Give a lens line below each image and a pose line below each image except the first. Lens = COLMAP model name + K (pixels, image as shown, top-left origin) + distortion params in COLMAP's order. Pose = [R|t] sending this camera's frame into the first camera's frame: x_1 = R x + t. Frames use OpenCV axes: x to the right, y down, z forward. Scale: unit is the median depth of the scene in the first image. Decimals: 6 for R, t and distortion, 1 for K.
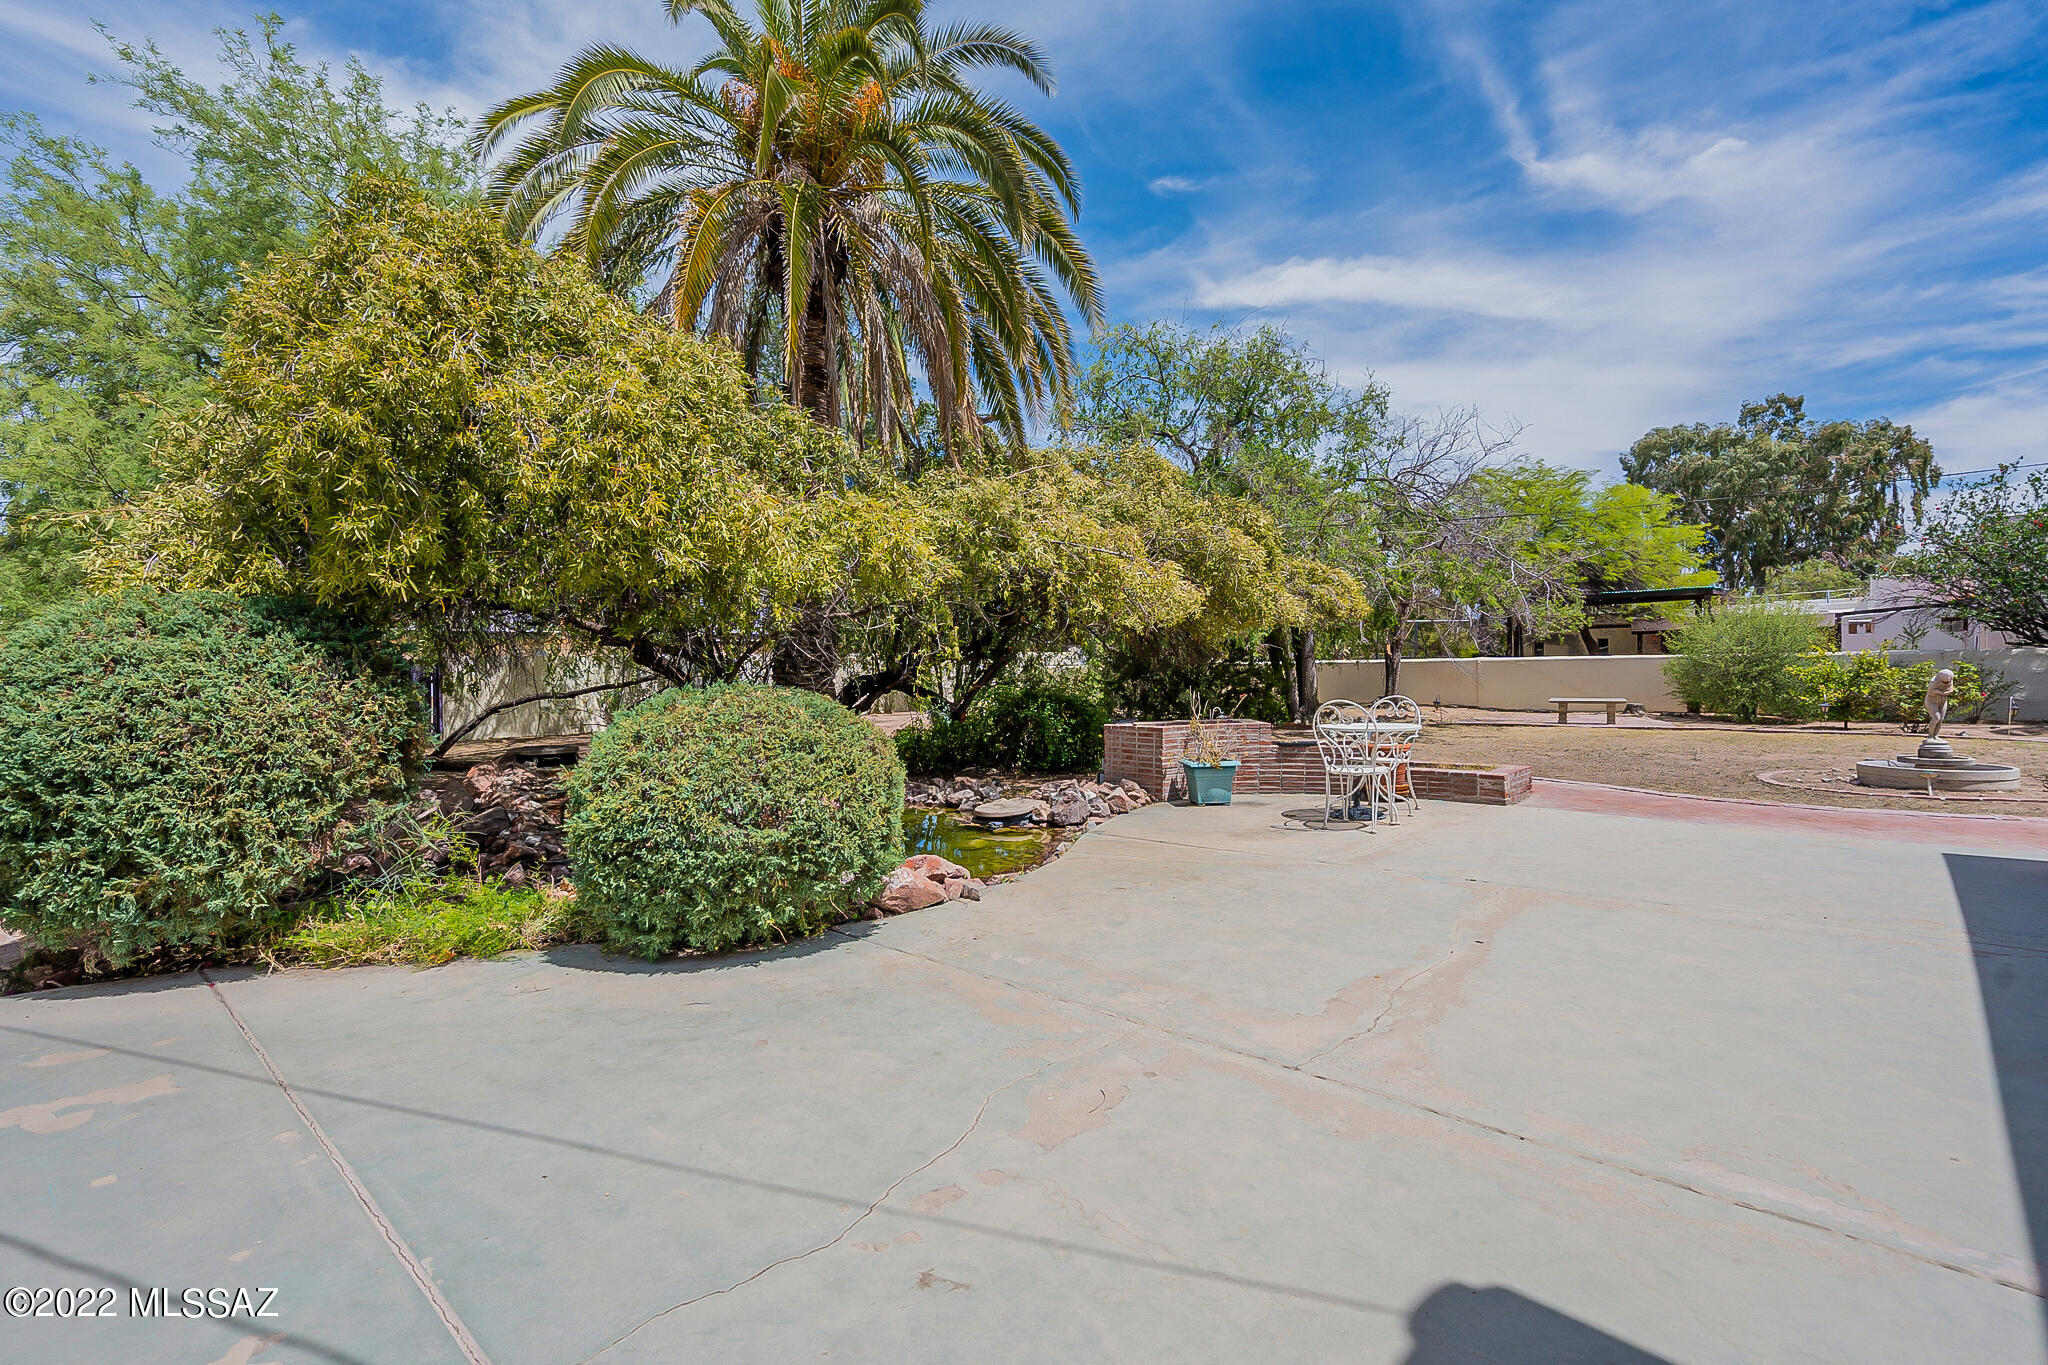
lens RADIAL K [[916.7, 0, 1024.0], [0, 916.7, 682.5], [0, 0, 1]] dist [-0.002071, -0.000726]
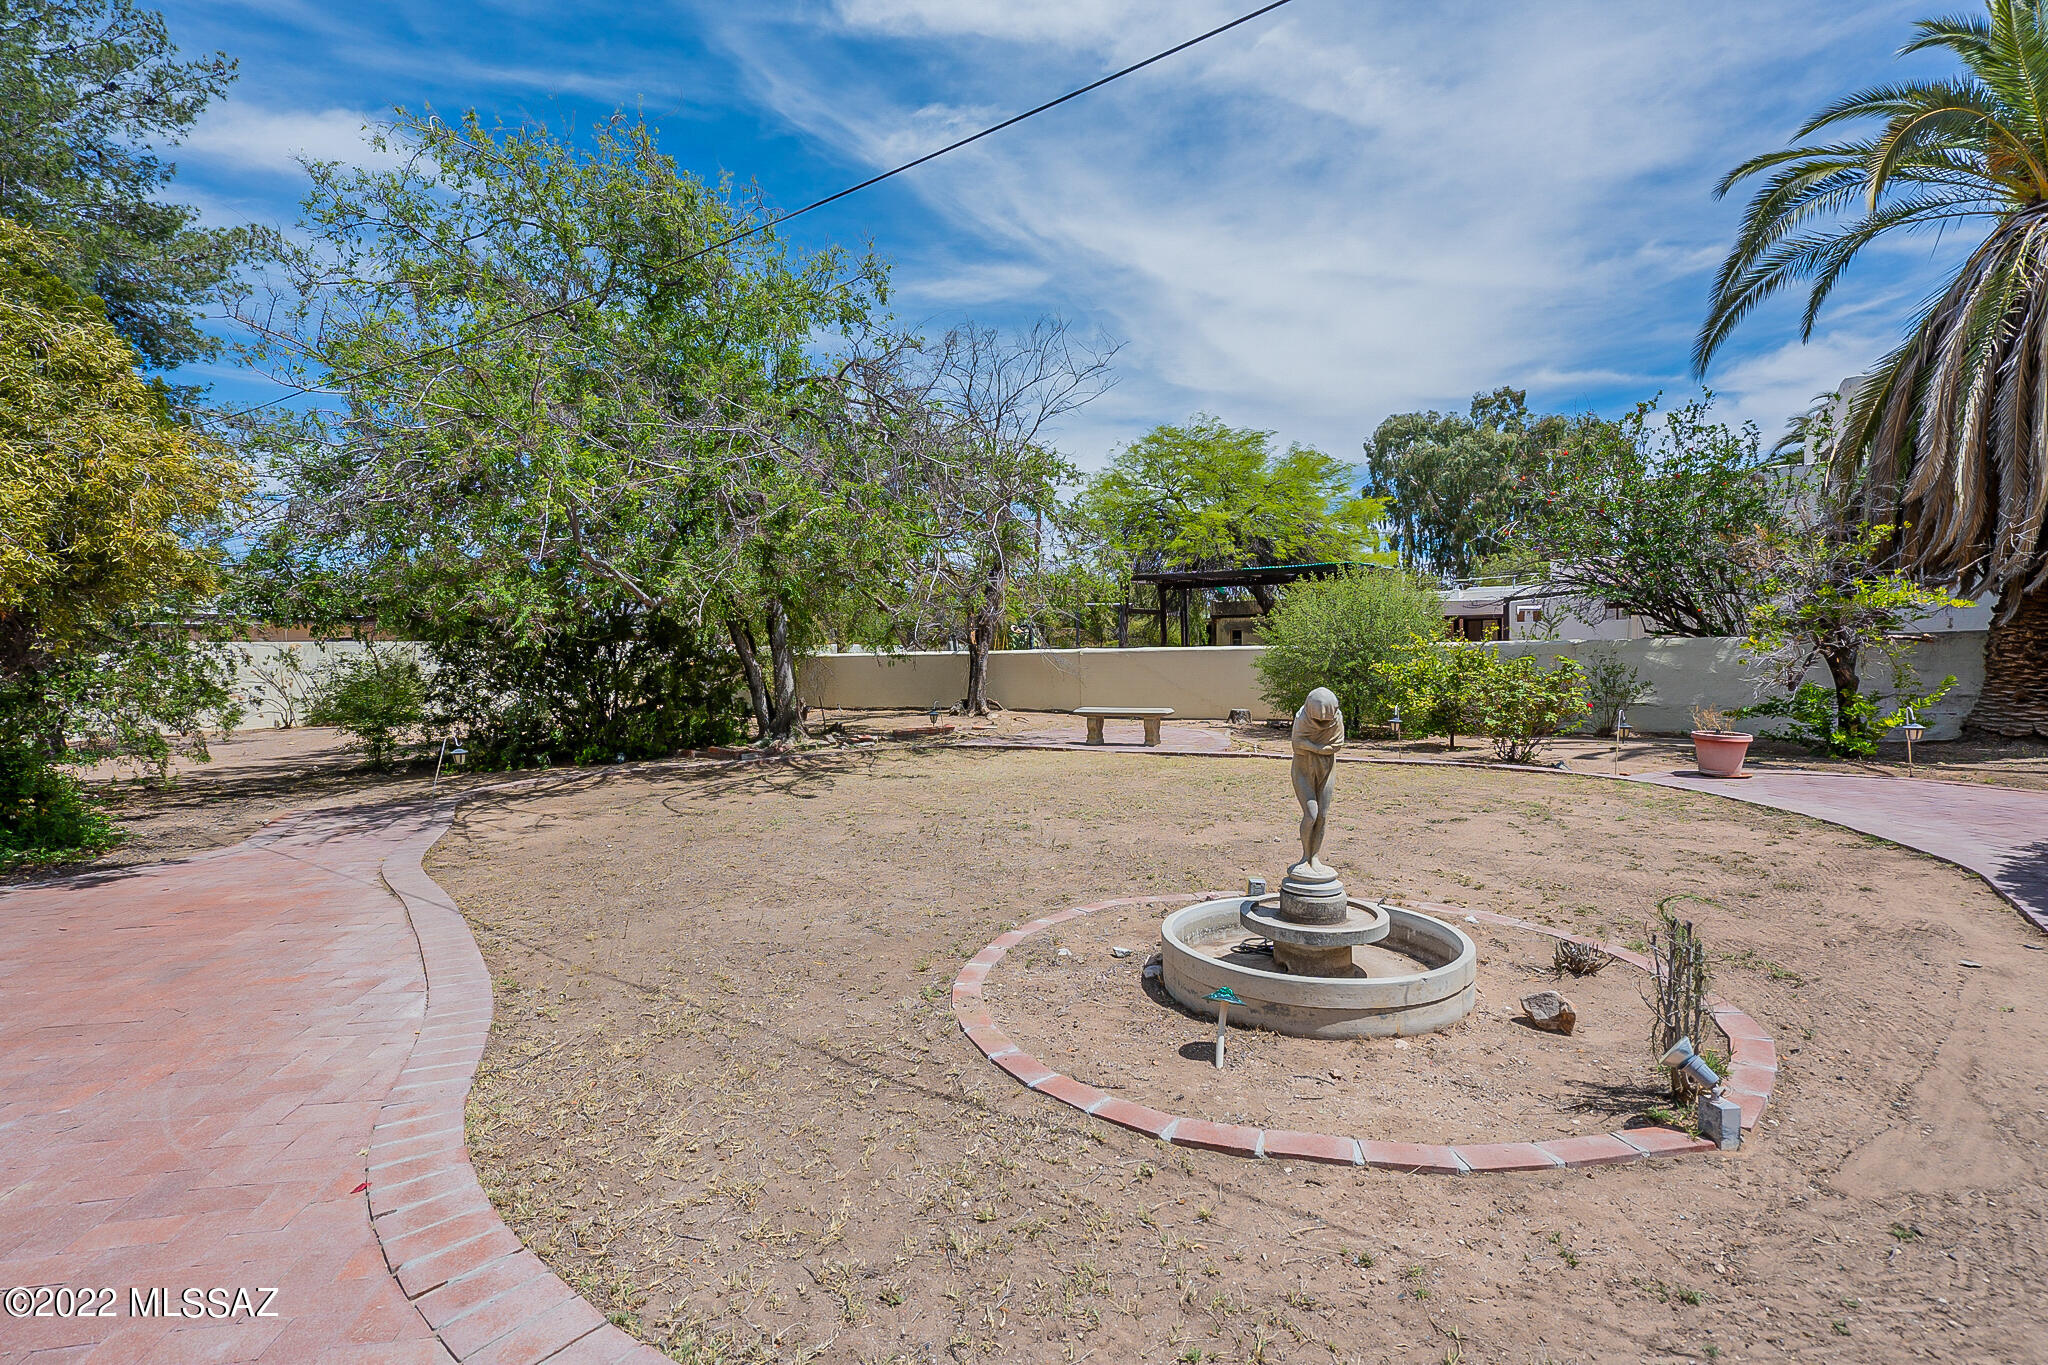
lens RADIAL K [[964.2, 0, 1015.4], [0, 964.2, 662.6], [0, 0, 1]] dist [-0.000734, -0.000192]
pose [[0.980530, -0.000293, 0.196367, 0.102320], [0.002591, 0.999931, -0.011444, -0.002340], [-0.196350, 0.011730, 0.980464, 0.079916]]
